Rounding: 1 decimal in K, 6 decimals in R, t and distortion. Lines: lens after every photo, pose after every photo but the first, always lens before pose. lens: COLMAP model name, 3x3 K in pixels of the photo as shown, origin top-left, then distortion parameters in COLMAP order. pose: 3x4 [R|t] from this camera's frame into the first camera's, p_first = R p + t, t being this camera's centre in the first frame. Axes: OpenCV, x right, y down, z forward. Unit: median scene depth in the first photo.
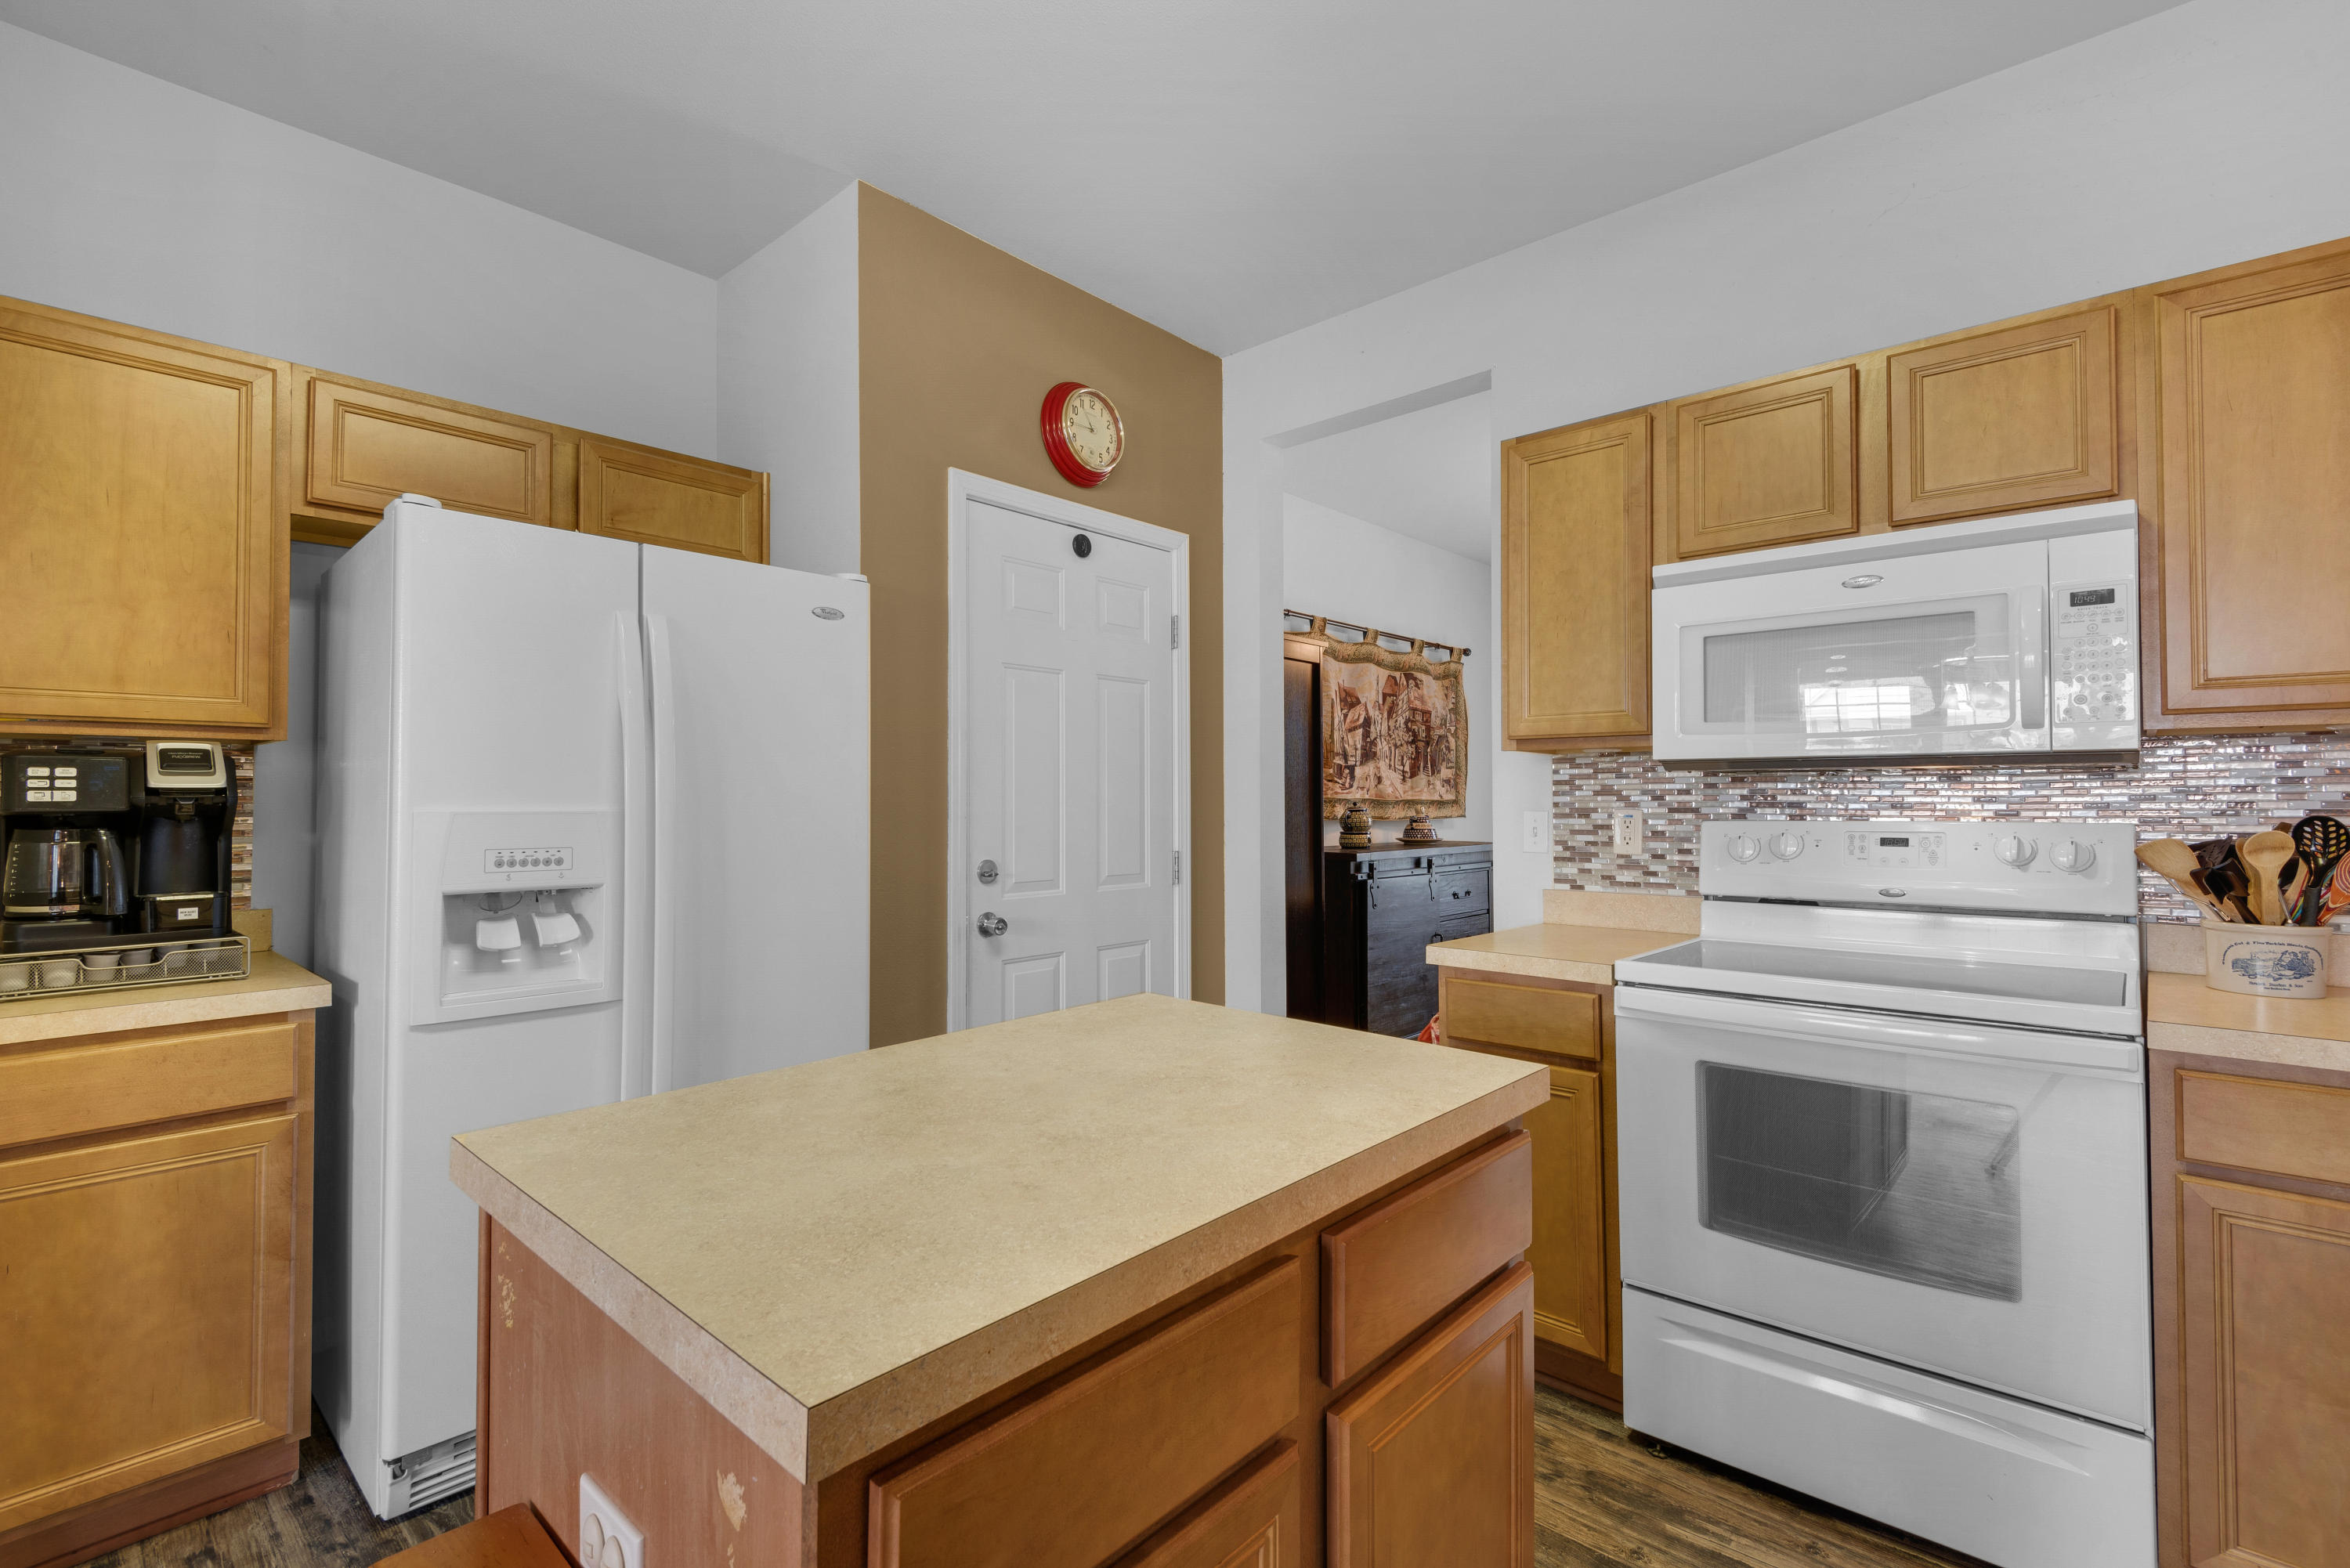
lens RADIAL K [[1062.3, 0, 1157.1], [0, 1062.3, 777.3], [0, 0, 1]] dist [0.015480, -0.009699]
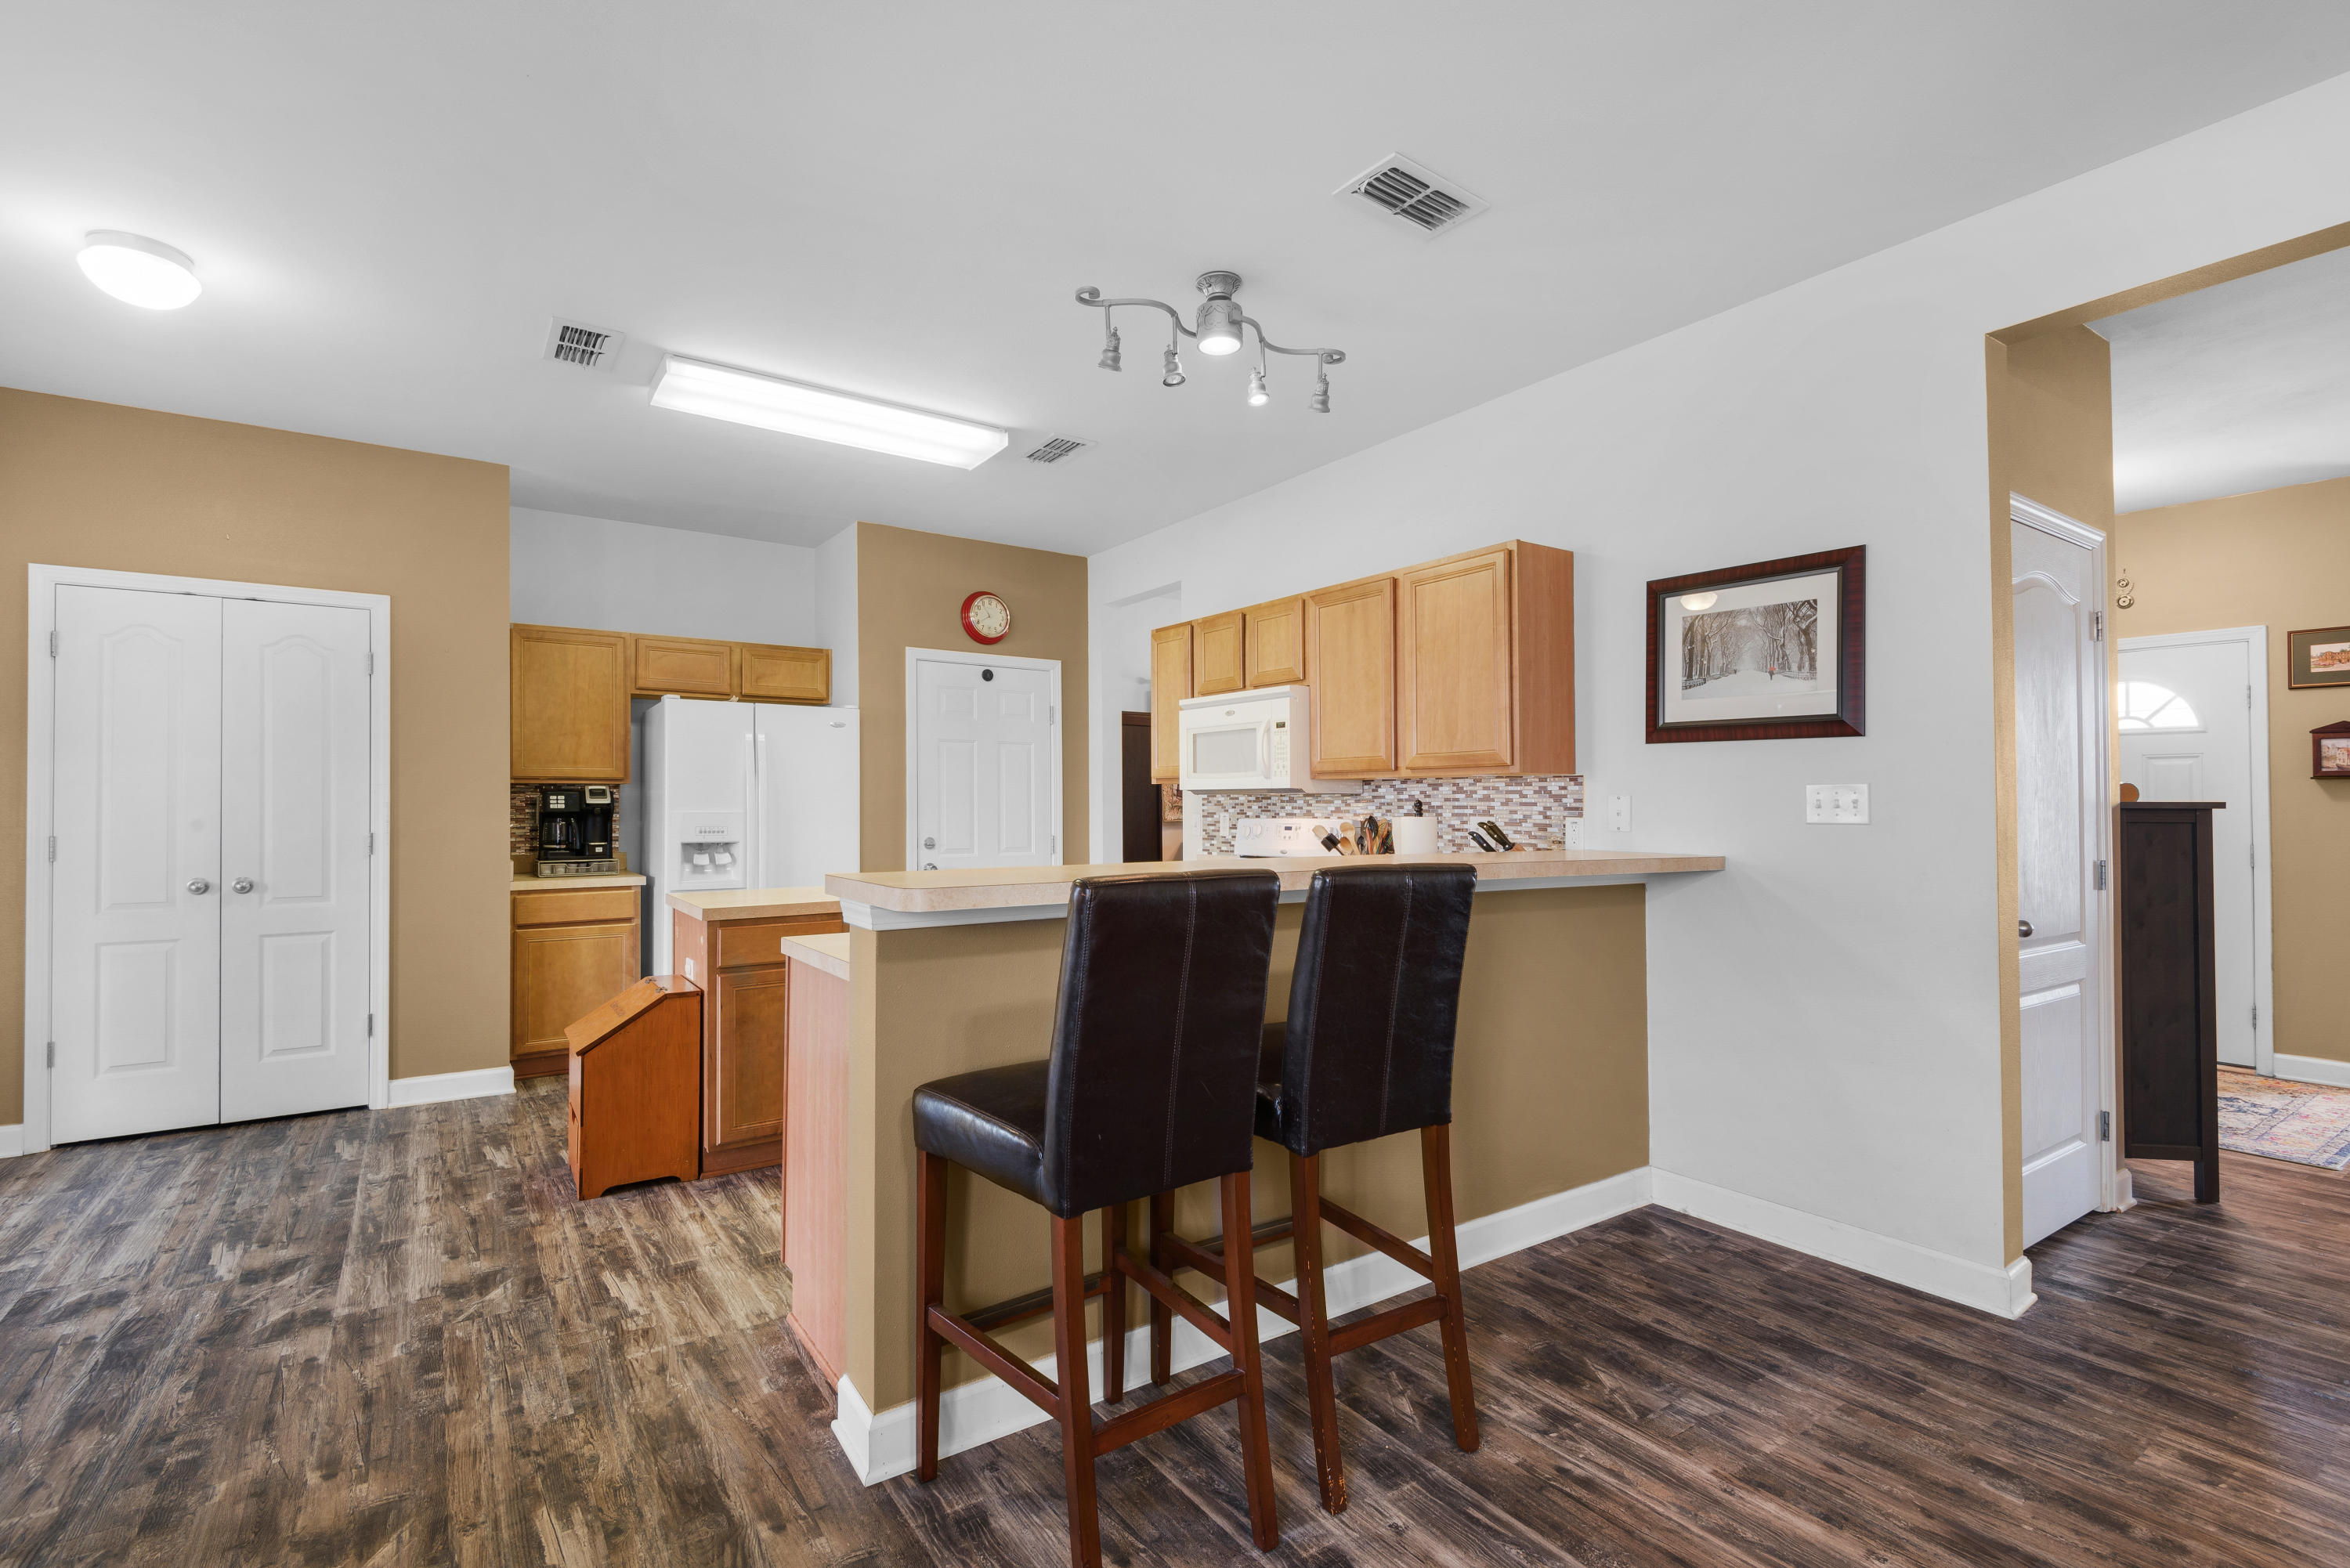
lens RADIAL K [[1062.3, 0, 1165.7], [0, 1062.3, 803.1], [0, 0, 1]] dist [0.015480, -0.009699]
pose [[0.975528, 0.000424, -0.219874, 0.740124], [0.003409, 0.999849, 0.017050, -0.021293], [0.219848, -0.017382, 0.975379, -0.896626]]
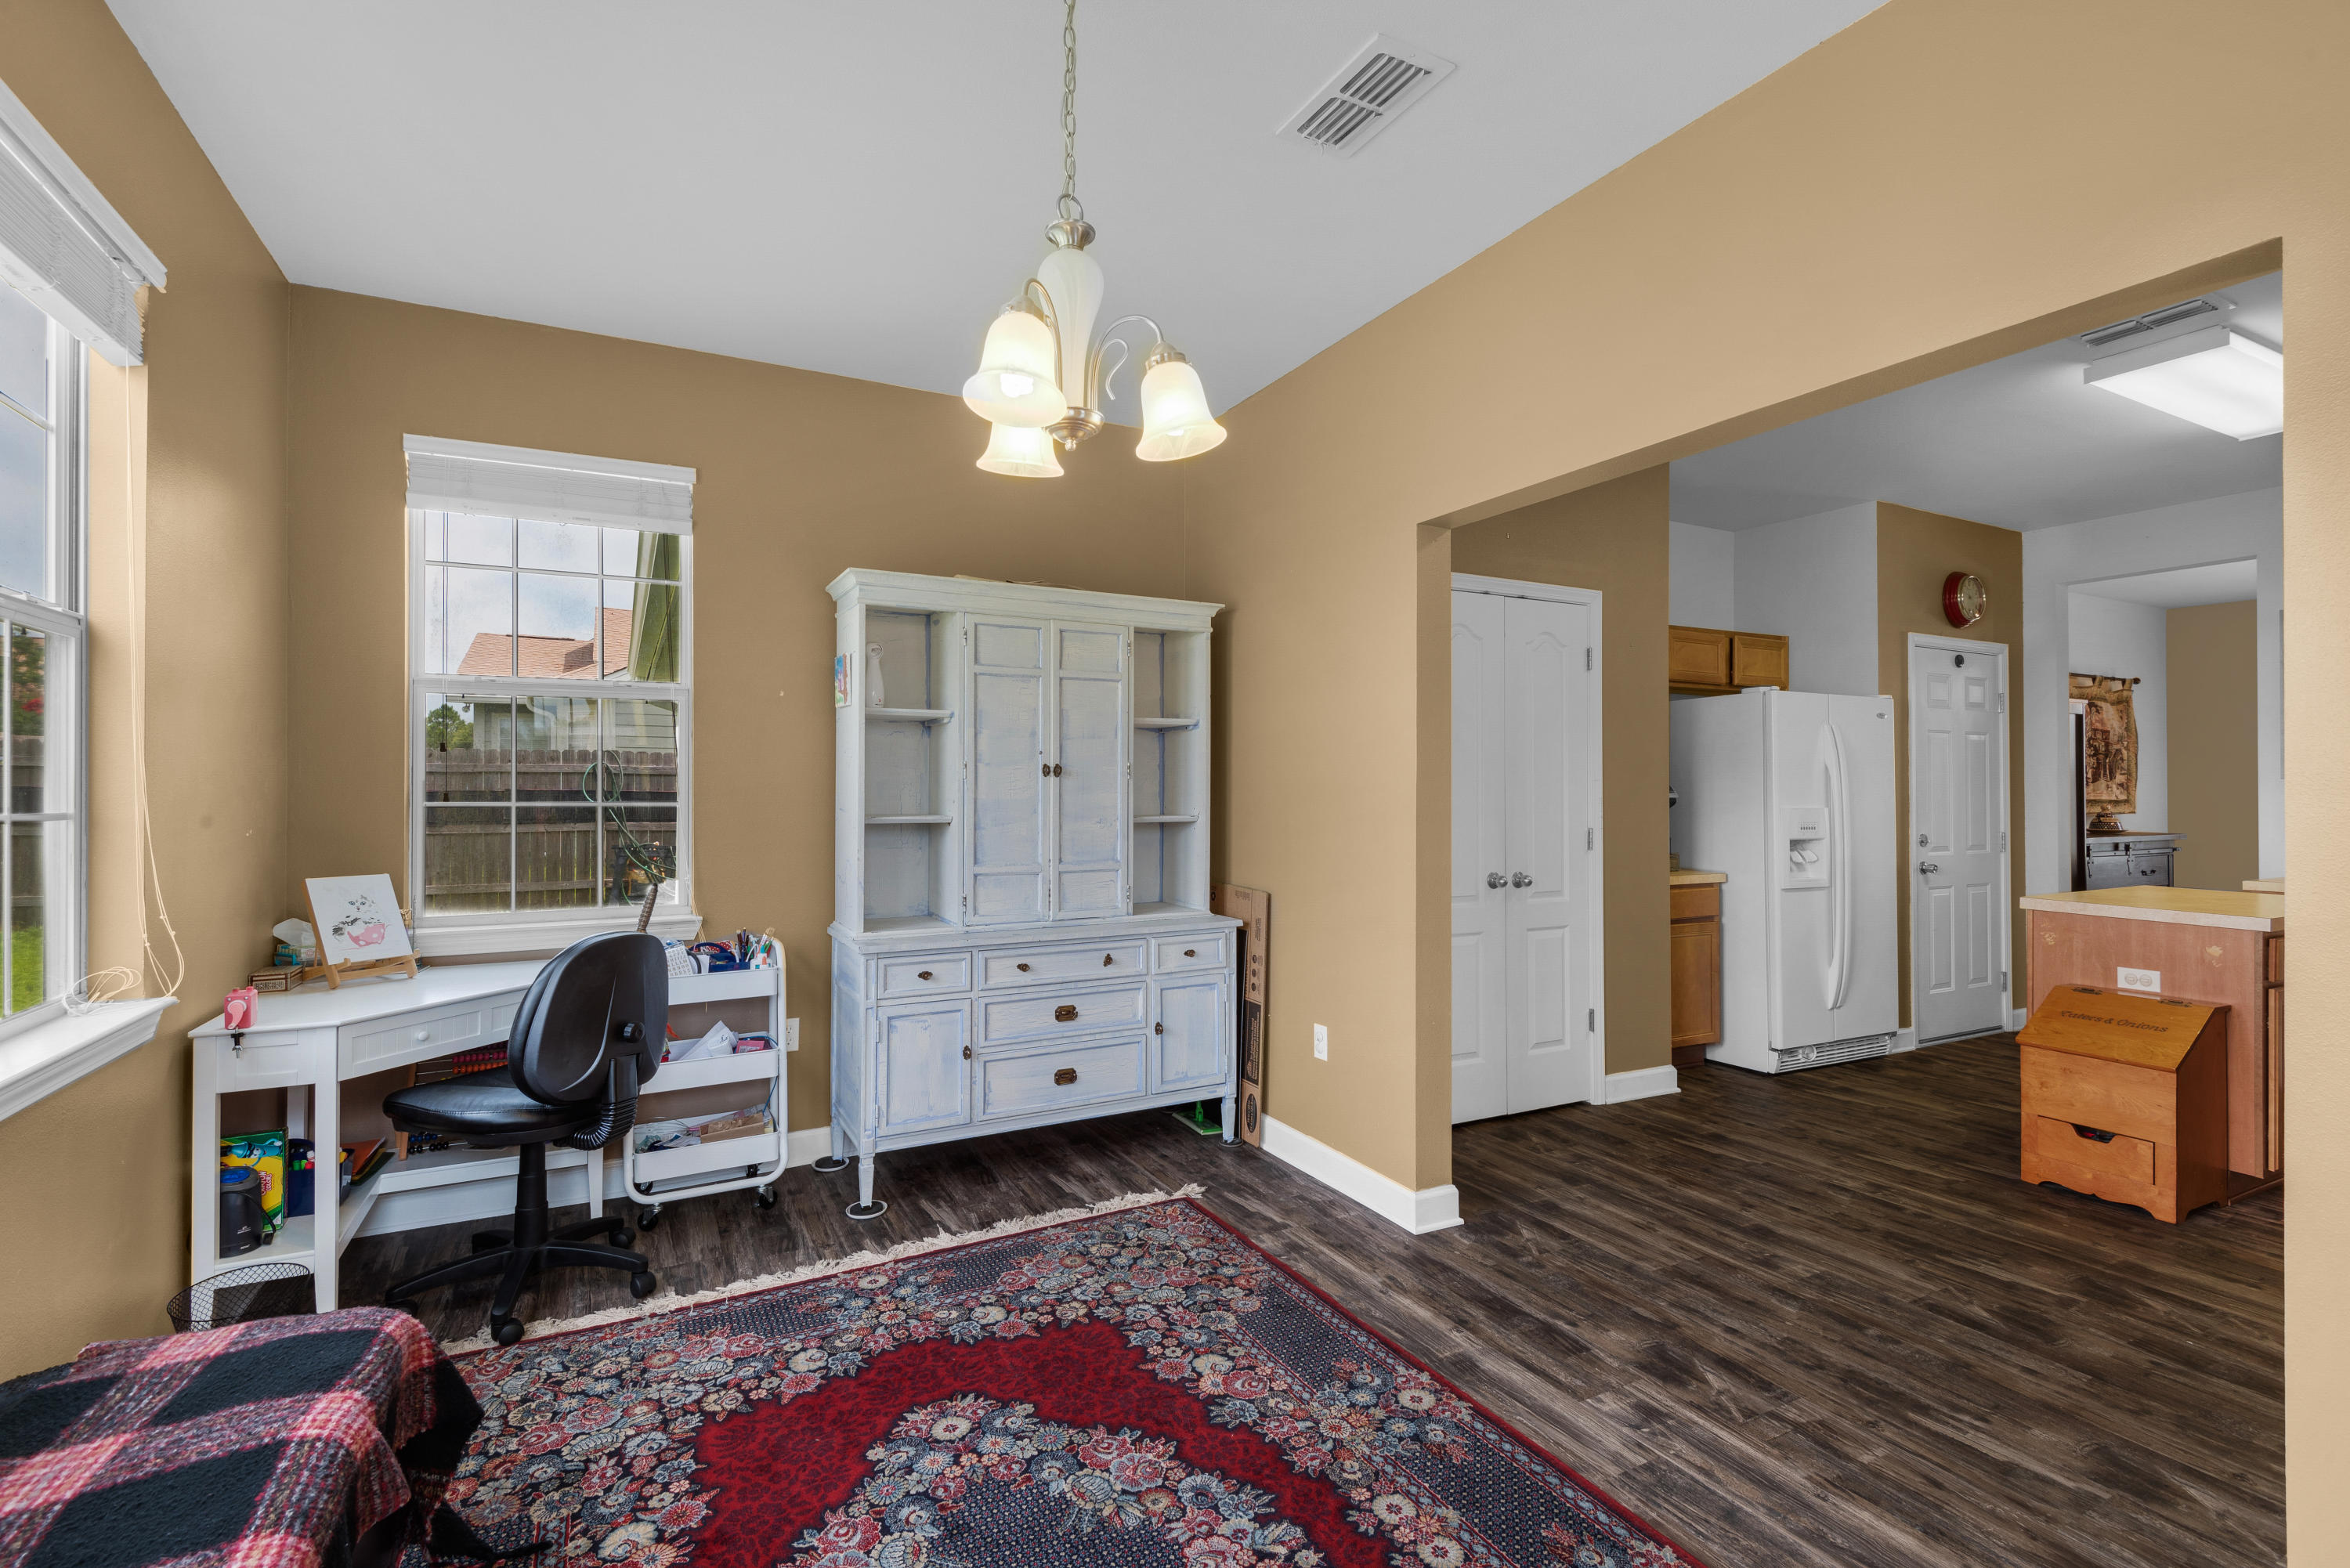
lens RADIAL K [[1062.3, 0, 1146.0], [0, 1062.3, 784.4], [0, 0, 1]] dist [0.015480, -0.009699]
pose [[0.937288, 0.002699, -0.348545, -0.819645], [0.003549, 0.999844, 0.017285, -0.050170], [0.348538, -0.017438, 0.937133, -1.325566]]
